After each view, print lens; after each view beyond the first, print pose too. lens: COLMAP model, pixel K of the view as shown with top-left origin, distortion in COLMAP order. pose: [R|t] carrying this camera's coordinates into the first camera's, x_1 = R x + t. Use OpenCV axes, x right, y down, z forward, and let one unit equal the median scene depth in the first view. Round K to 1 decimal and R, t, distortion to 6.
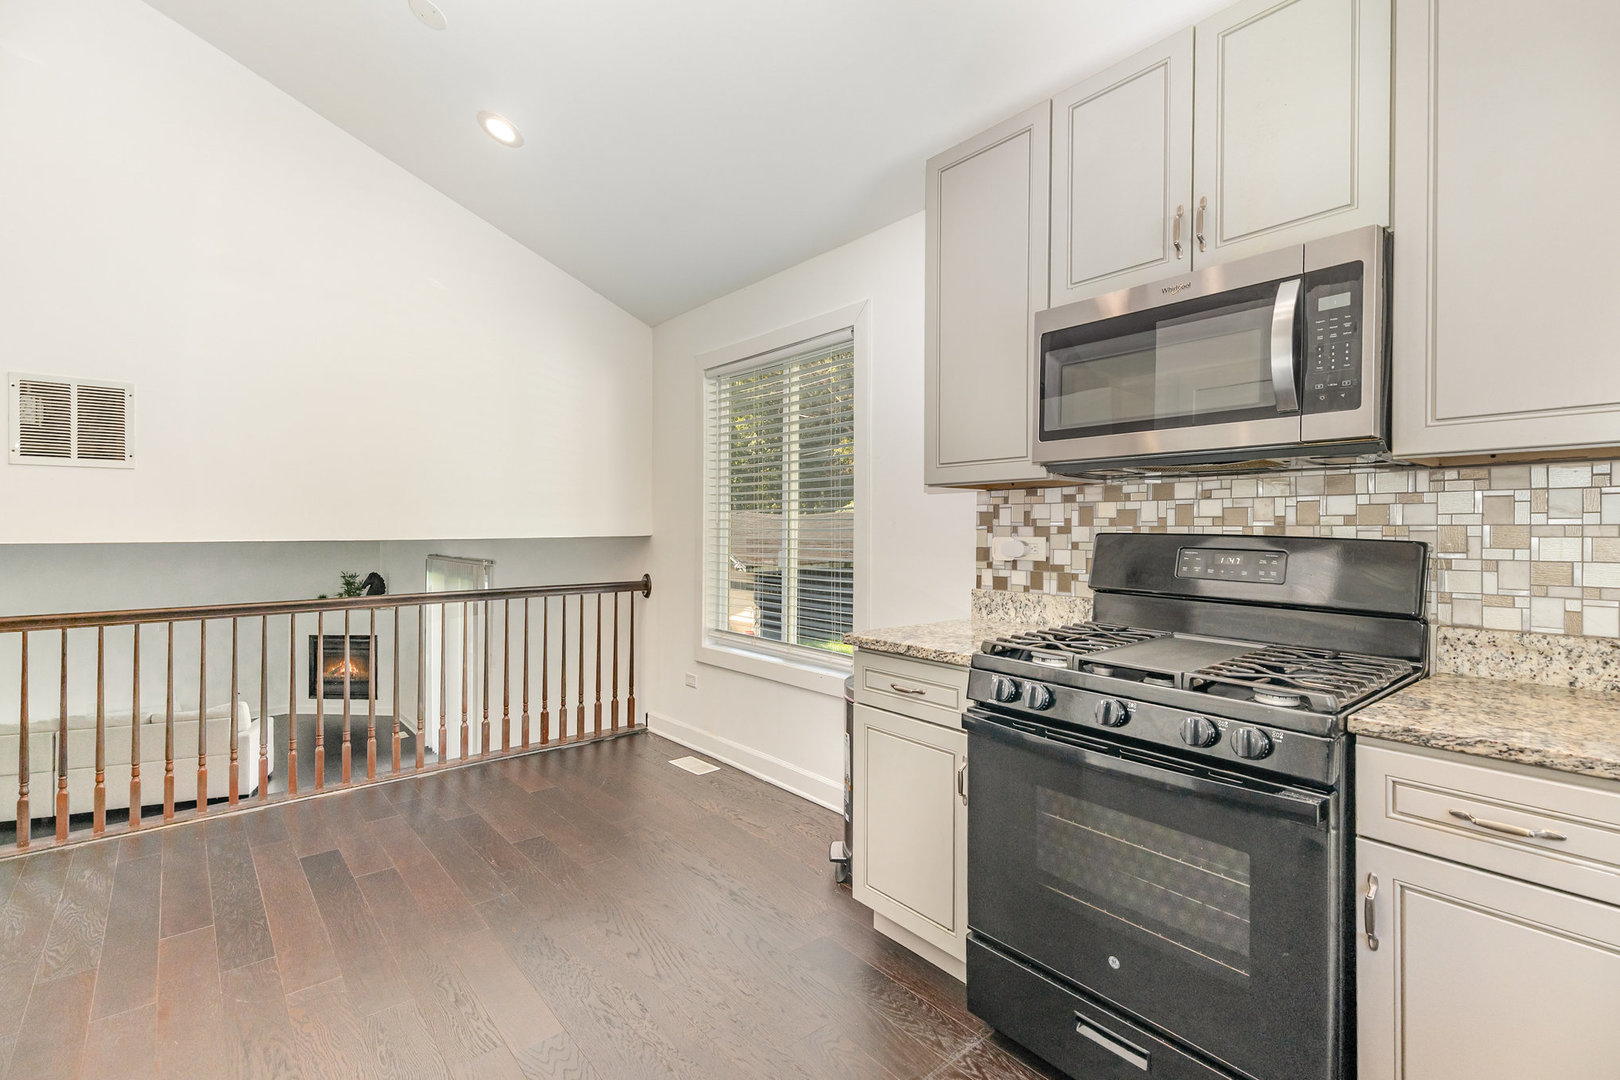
lens RADIAL K [[744.4, 0, 803.3], [0, 744.4, 533.1], [0, 0, 1]] dist [0.014088, -0.000088]
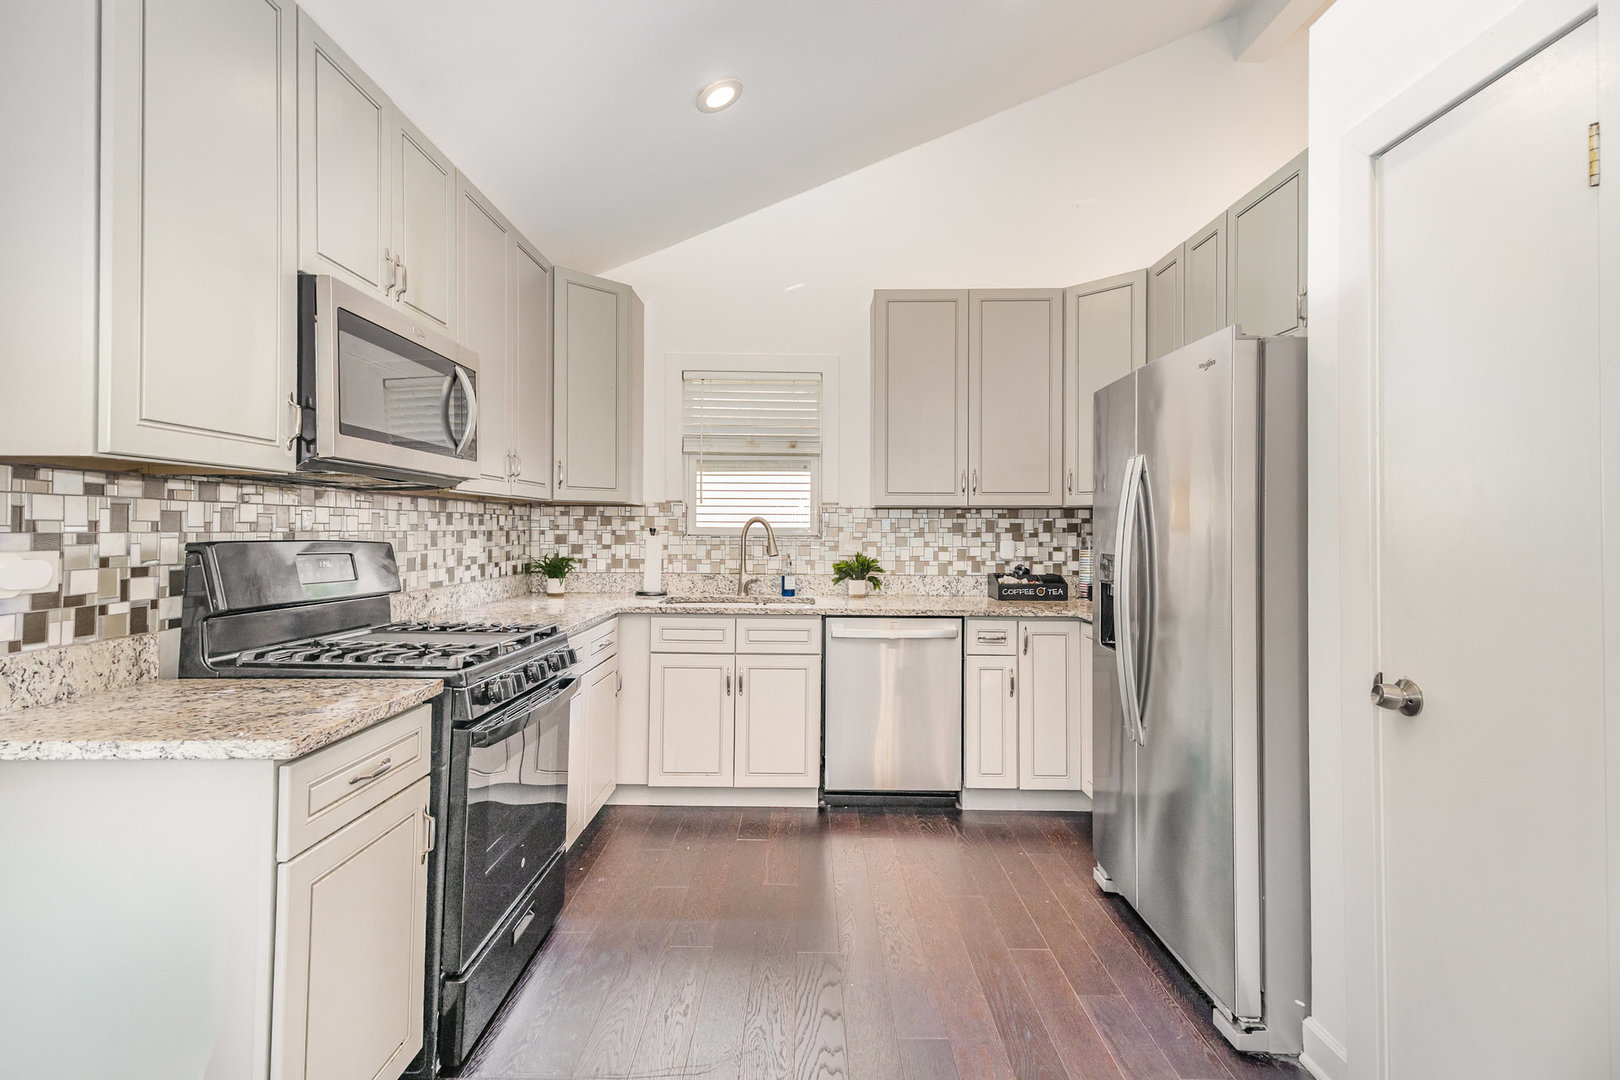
lens RADIAL K [[744.4, 0, 805.5], [0, 744.4, 532.0], [0, 0, 1]] dist [0.014088, -0.000088]
pose [[-0.765386, -0.006165, 0.643542, -0.530145], [-0.000822, 0.999963, 0.008601, -0.015810], [-0.643571, 0.006053, -0.765363, 1.097137]]
